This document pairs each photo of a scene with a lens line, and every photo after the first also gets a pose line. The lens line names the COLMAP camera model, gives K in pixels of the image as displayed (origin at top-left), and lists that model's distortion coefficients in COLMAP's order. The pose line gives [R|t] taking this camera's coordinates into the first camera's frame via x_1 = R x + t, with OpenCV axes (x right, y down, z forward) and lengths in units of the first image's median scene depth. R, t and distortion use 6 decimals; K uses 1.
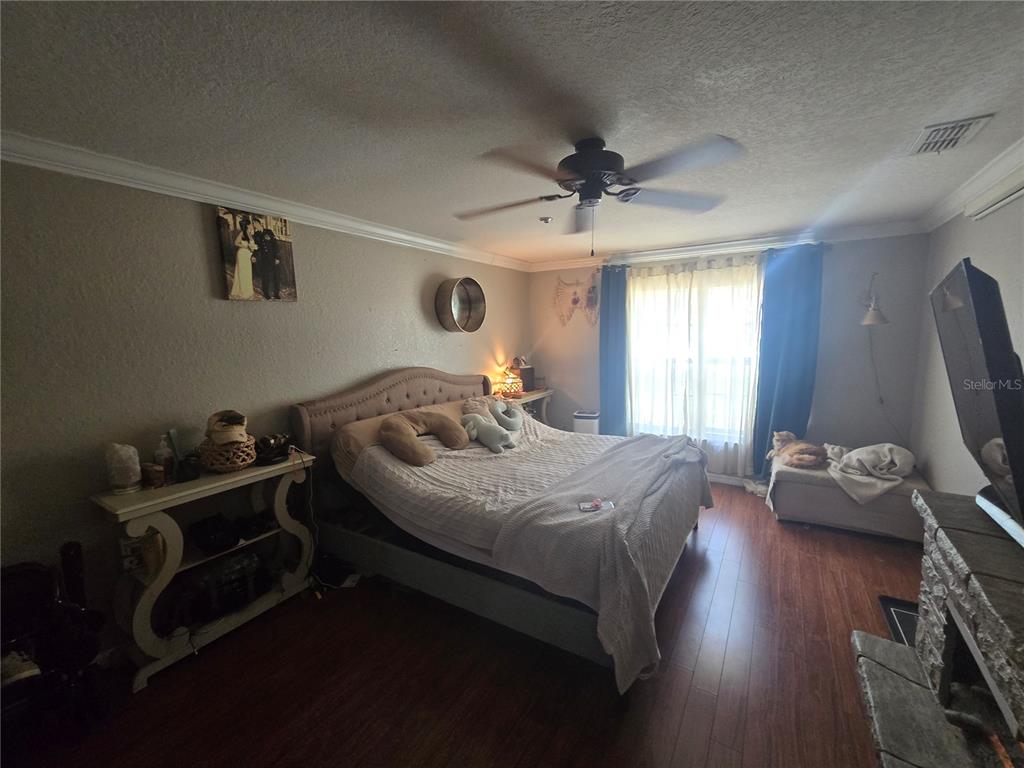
lens RADIAL K [[423.4, 0, 511.9], [0, 423.4, 384.0], [0, 0, 1]] dist [-0.000118, 0.000874]
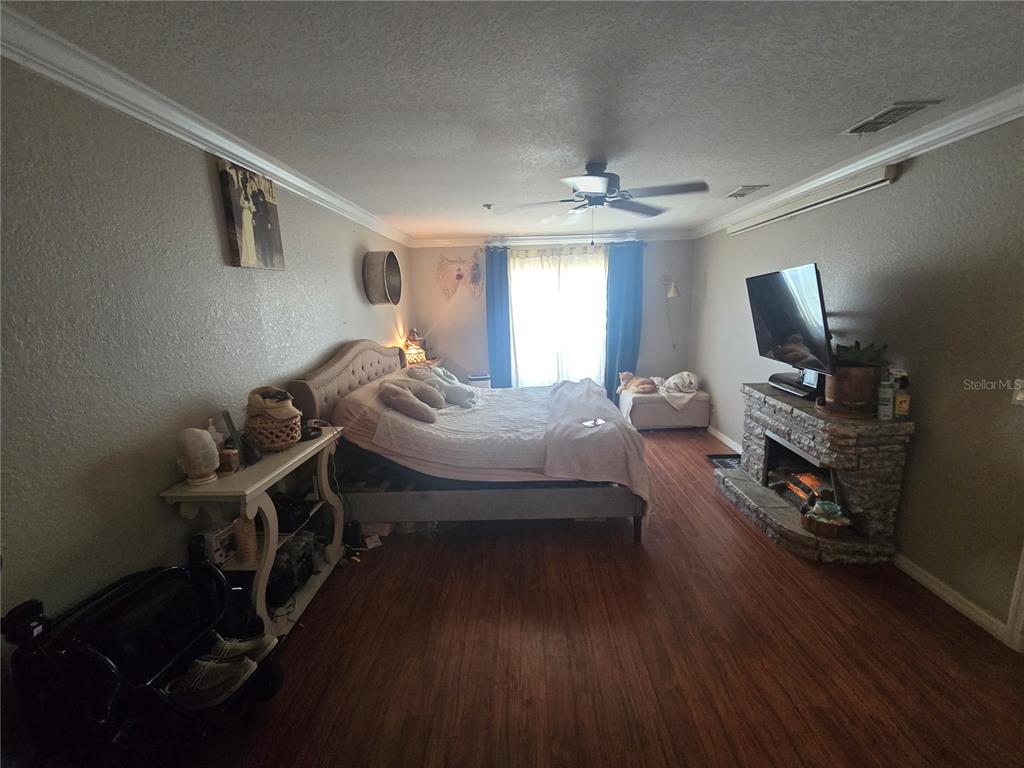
lens RADIAL K [[423.4, 0, 516.5], [0, 423.4, 384.1], [0, 0, 1]] dist [-0.000118, 0.000874]
pose [[0.858392, -0.102916, 0.502565, -0.506880], [0.076194, 0.994381, 0.073489, 0.022567], [-0.507304, -0.024790, 0.861411, -0.064618]]
